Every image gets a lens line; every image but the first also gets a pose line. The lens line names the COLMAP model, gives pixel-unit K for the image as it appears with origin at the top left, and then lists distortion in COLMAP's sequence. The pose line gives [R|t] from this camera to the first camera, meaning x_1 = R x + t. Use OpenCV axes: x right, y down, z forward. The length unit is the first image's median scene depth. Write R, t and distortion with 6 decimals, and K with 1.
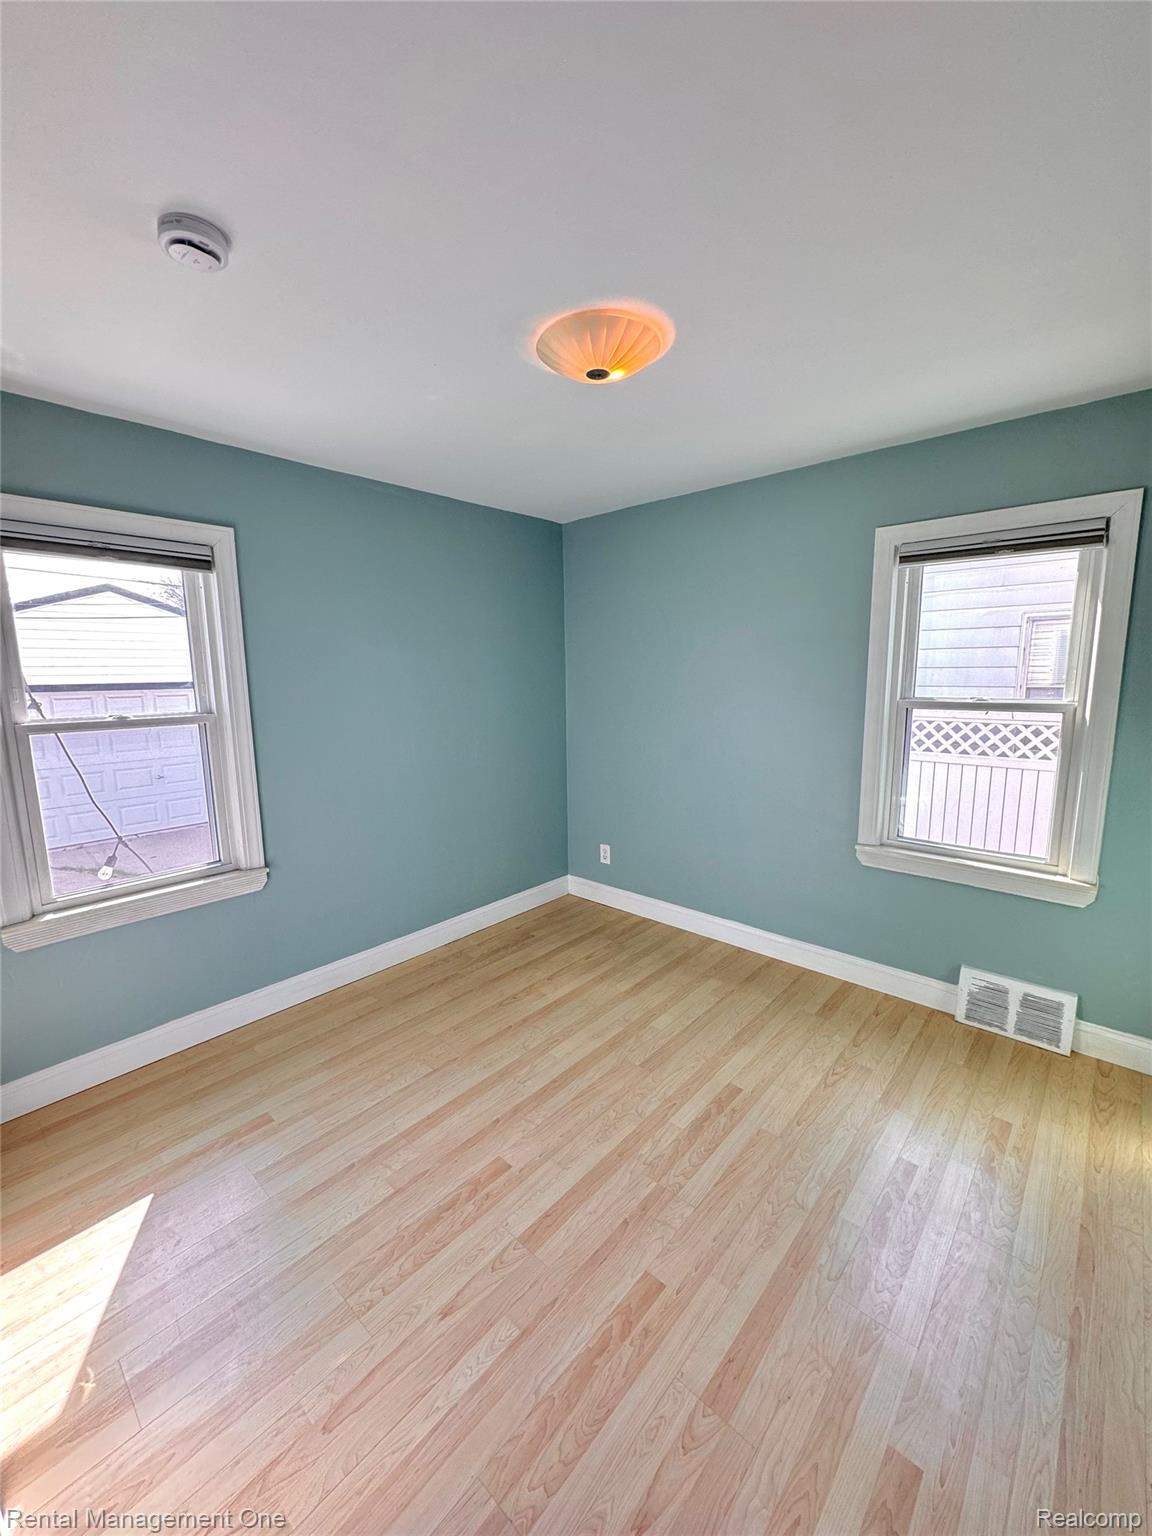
lens RADIAL K [[611.4, 0, 580.4], [0, 611.4, 775.1], [0, 0, 1]] dist [-0.003664, 0.001383]
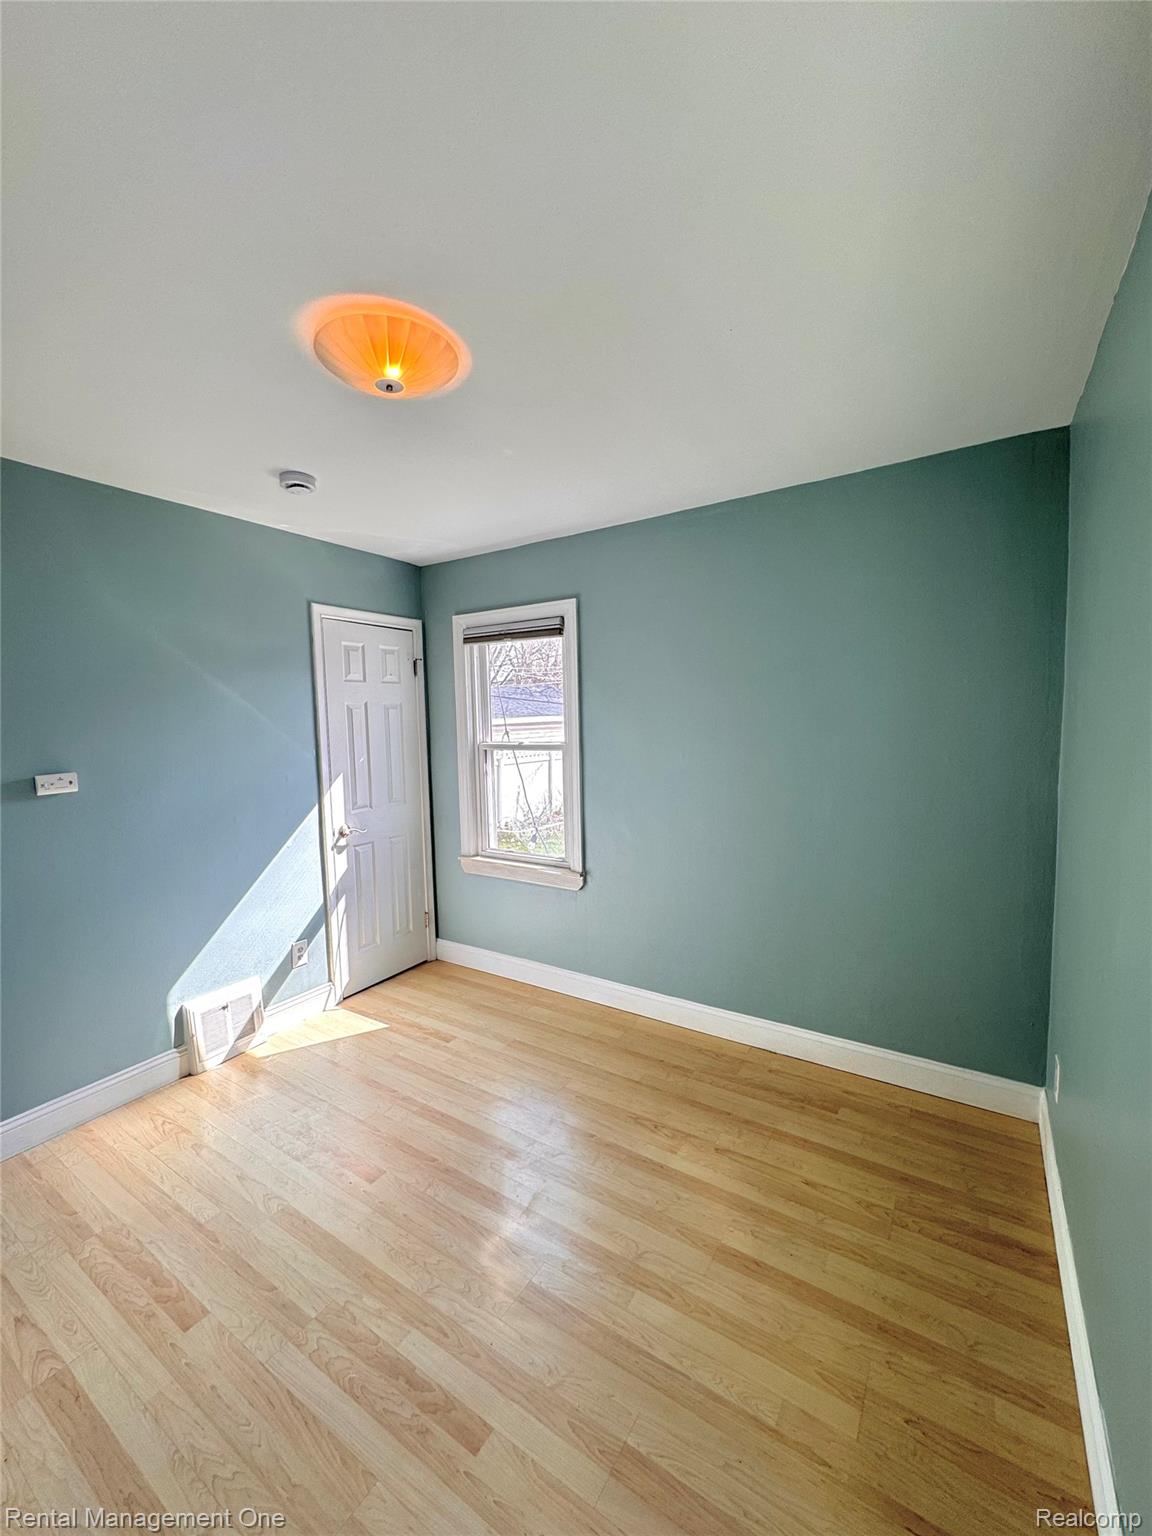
lens RADIAL K [[611.4, 0, 566.8], [0, 611.4, 773.8], [0, 0, 1]] dist [-0.003664, 0.001383]
pose [[0.148066, 0.098494, -0.984061, 0.732083], [-0.146749, 0.986201, 0.076628, -0.148250], [0.978029, 0.133064, 0.160477, 0.868894]]
